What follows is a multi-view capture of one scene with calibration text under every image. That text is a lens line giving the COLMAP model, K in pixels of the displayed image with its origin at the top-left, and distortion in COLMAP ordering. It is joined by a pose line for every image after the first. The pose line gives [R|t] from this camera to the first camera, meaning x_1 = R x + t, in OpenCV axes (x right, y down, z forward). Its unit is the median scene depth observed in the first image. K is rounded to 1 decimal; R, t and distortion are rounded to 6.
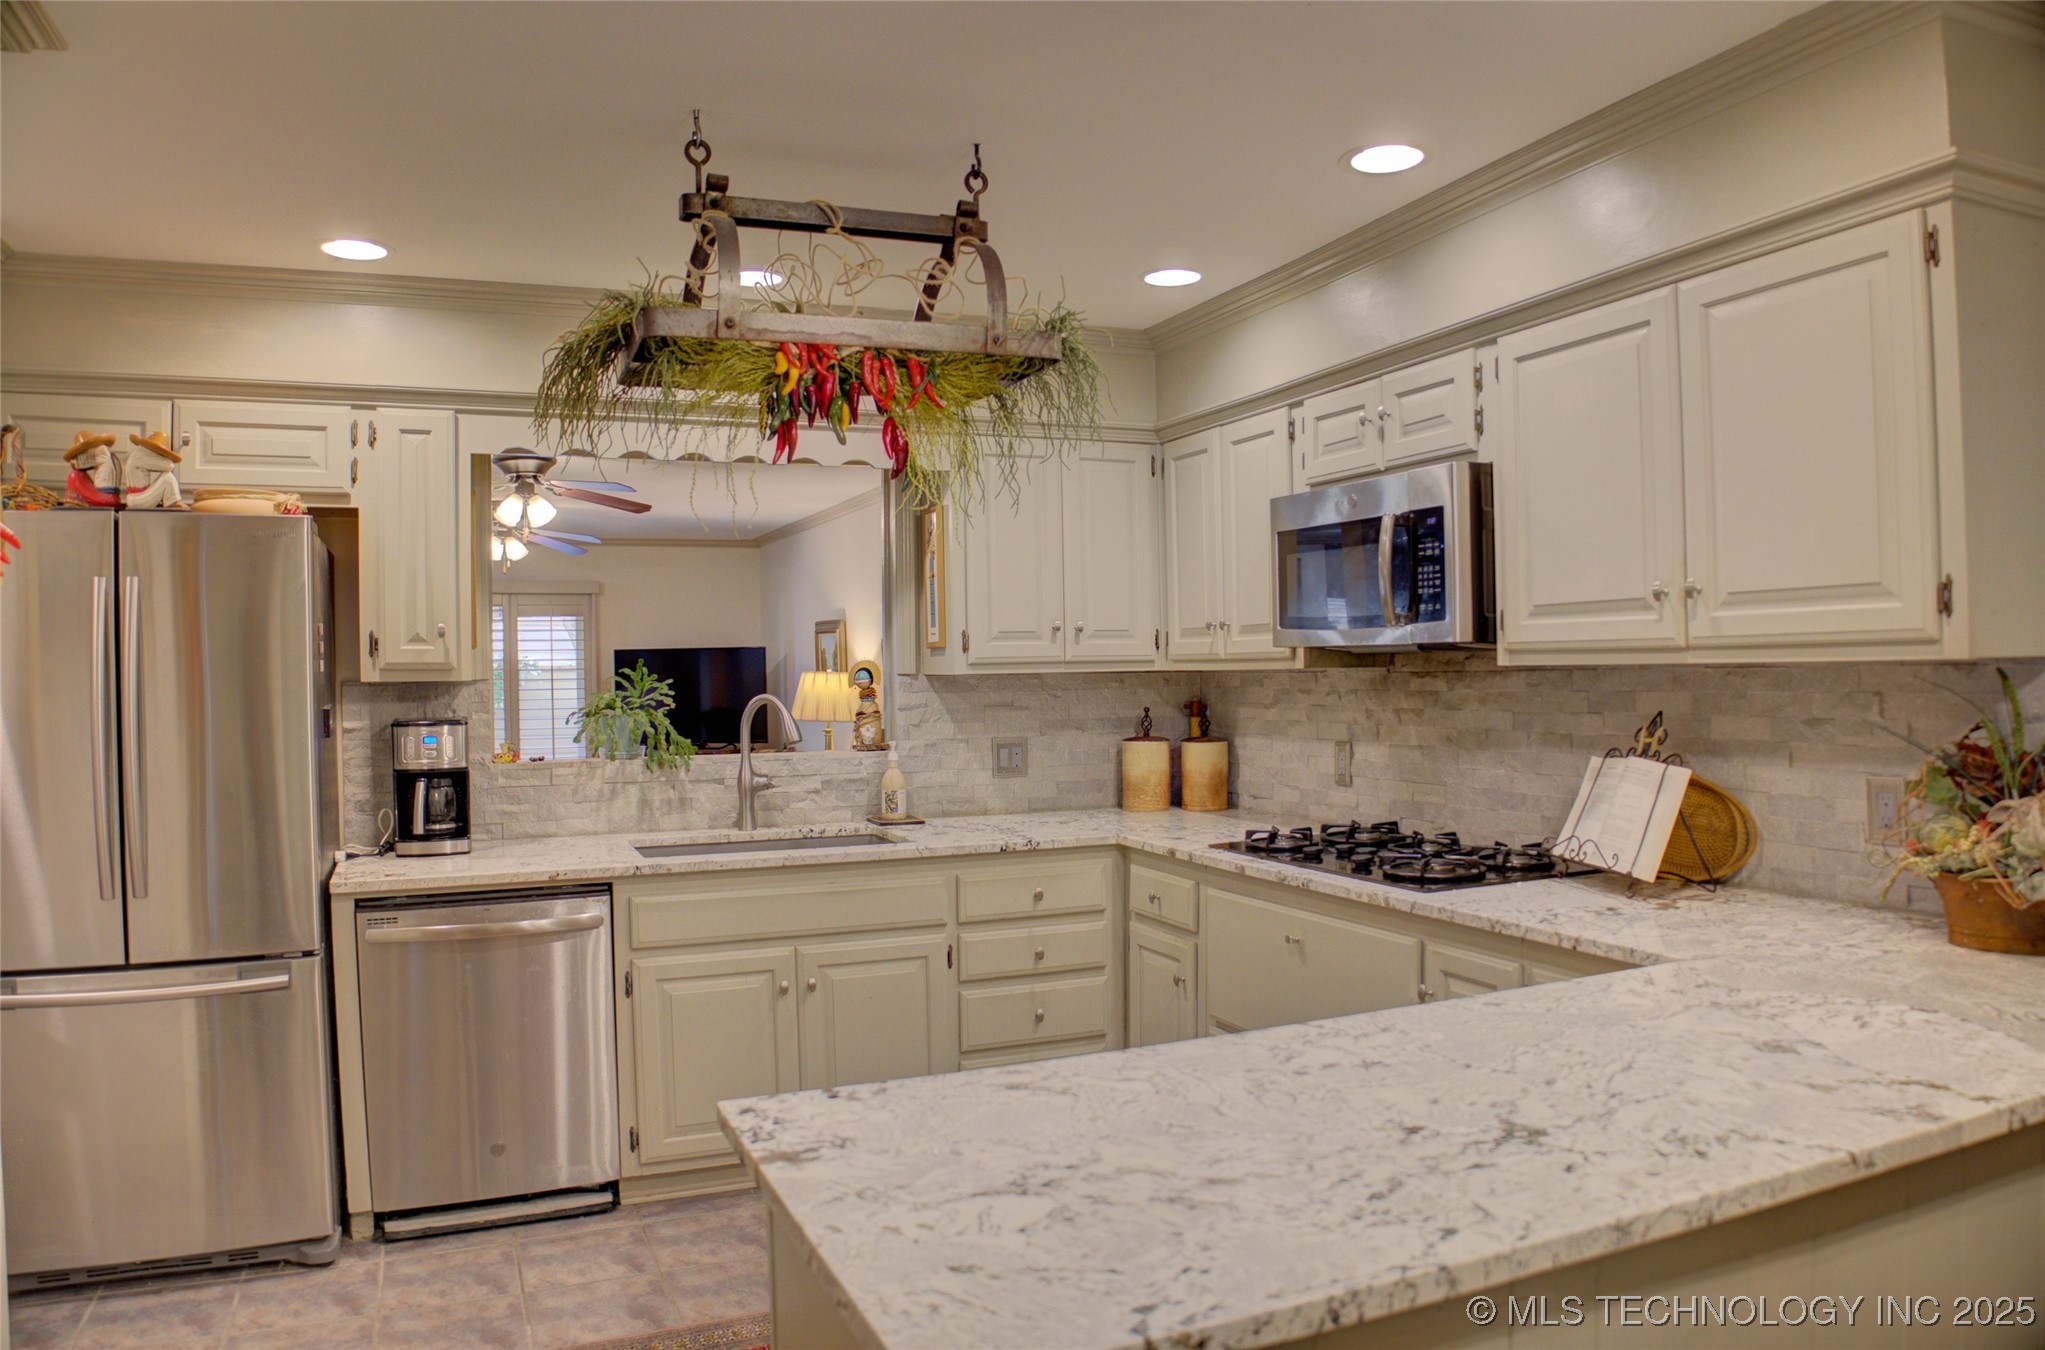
lens RADIAL K [[1389.3, 0, 1016.1], [0, 1389.3, 665.7], [0, 0, 1]] dist [-0.147069, 0.064056]
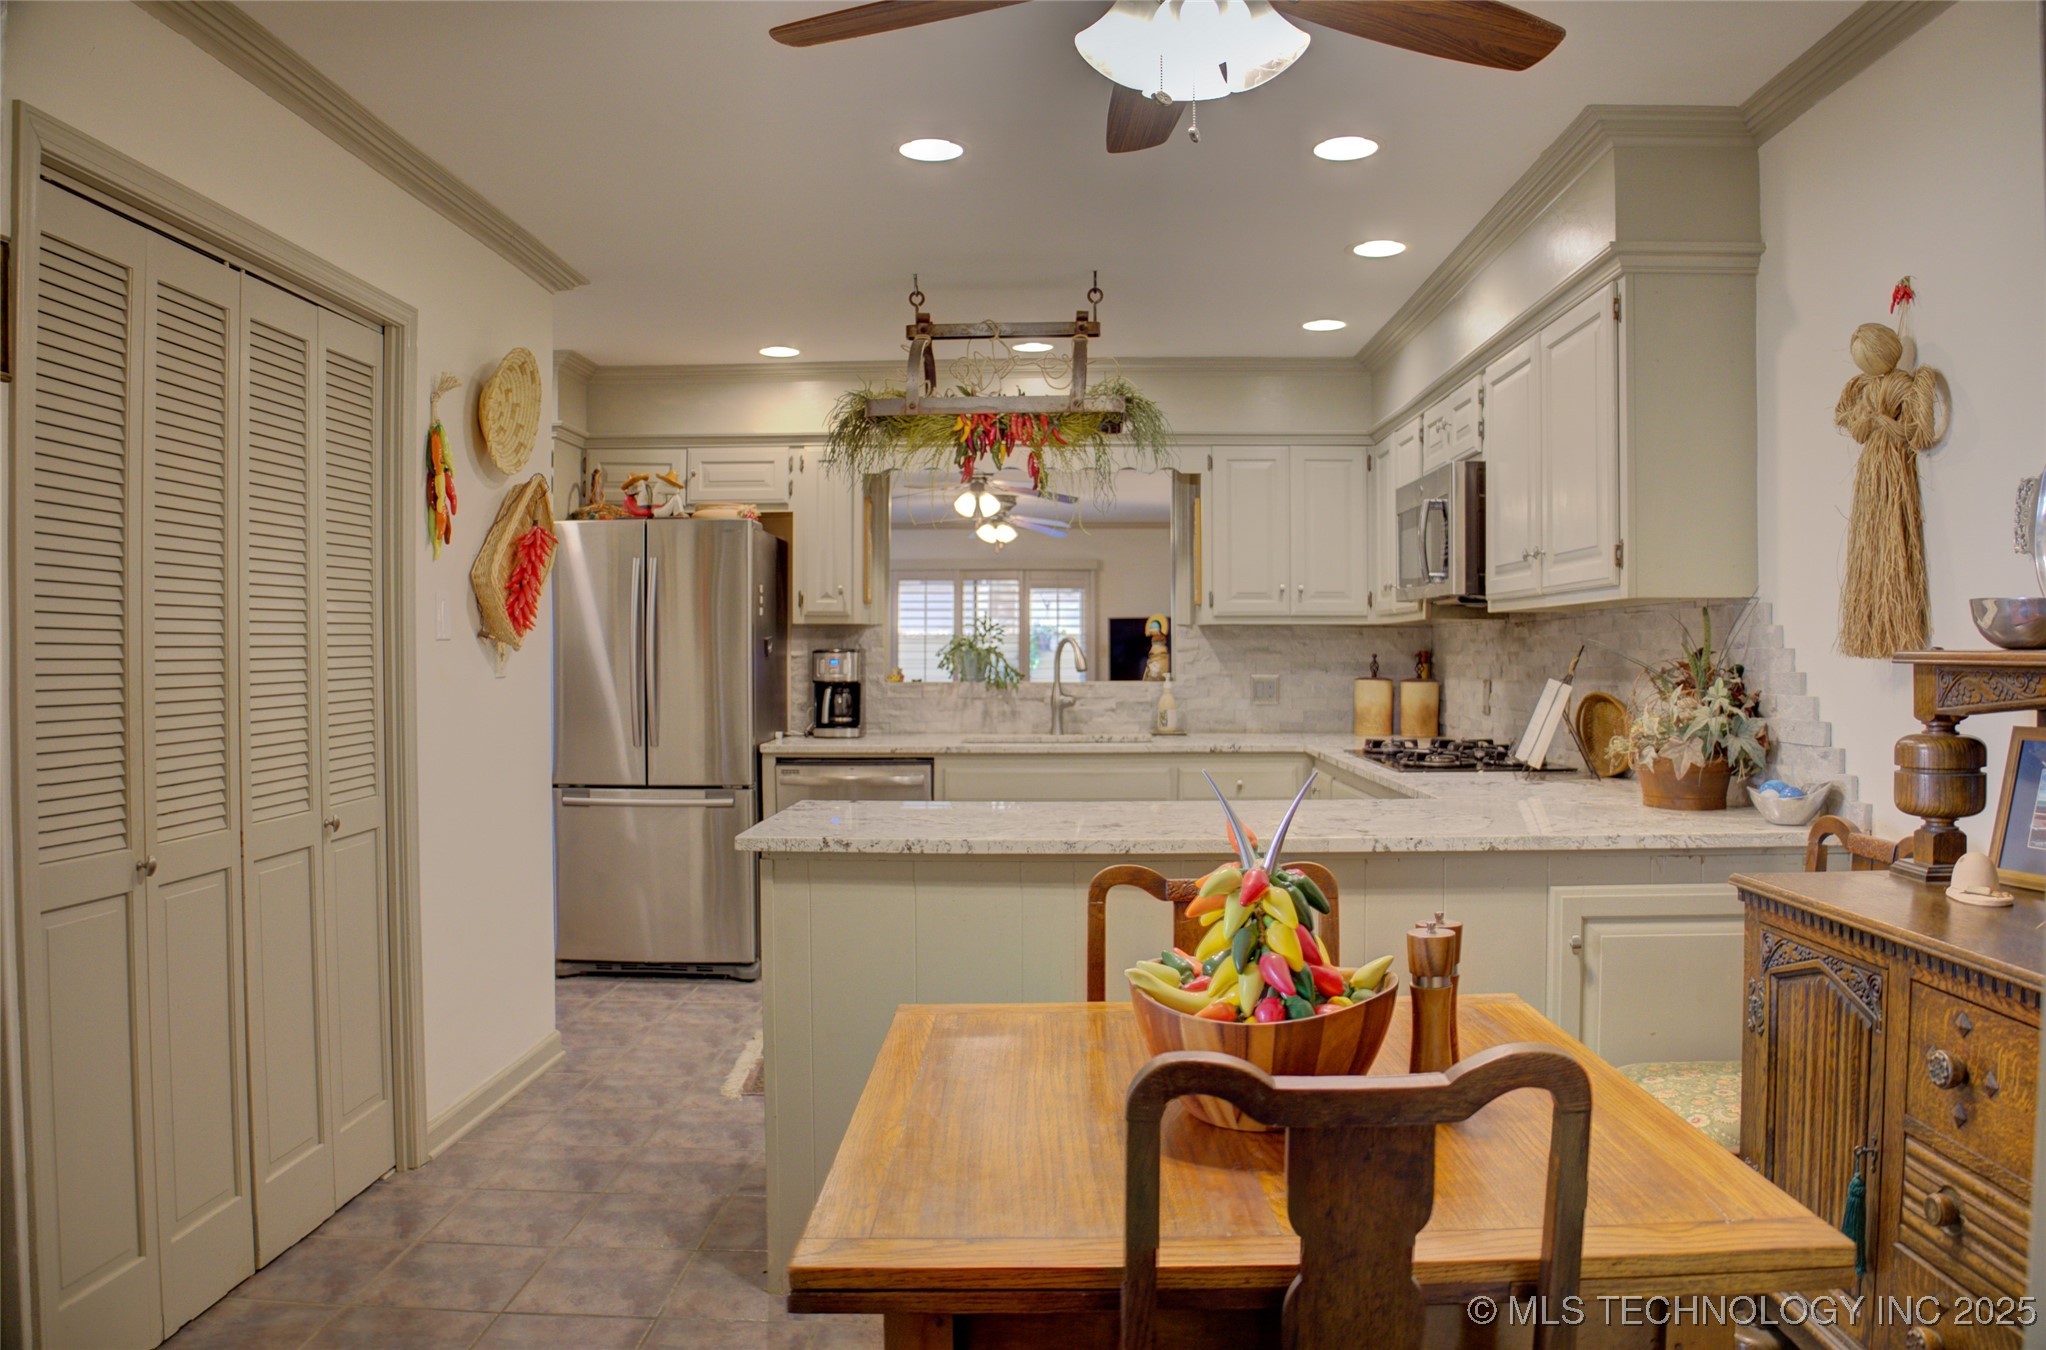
lens RADIAL K [[1408.4, 0, 1023.0], [0, 1408.4, 675.0], [0, 0, 1]] dist [-0.275822, 0.303756]
pose [[0.909573, 0.019744, -0.415074, 0.400539], [-0.010885, 0.999660, 0.023699, 0.028320], [0.415401, -0.017038, 0.909479, -0.335361]]
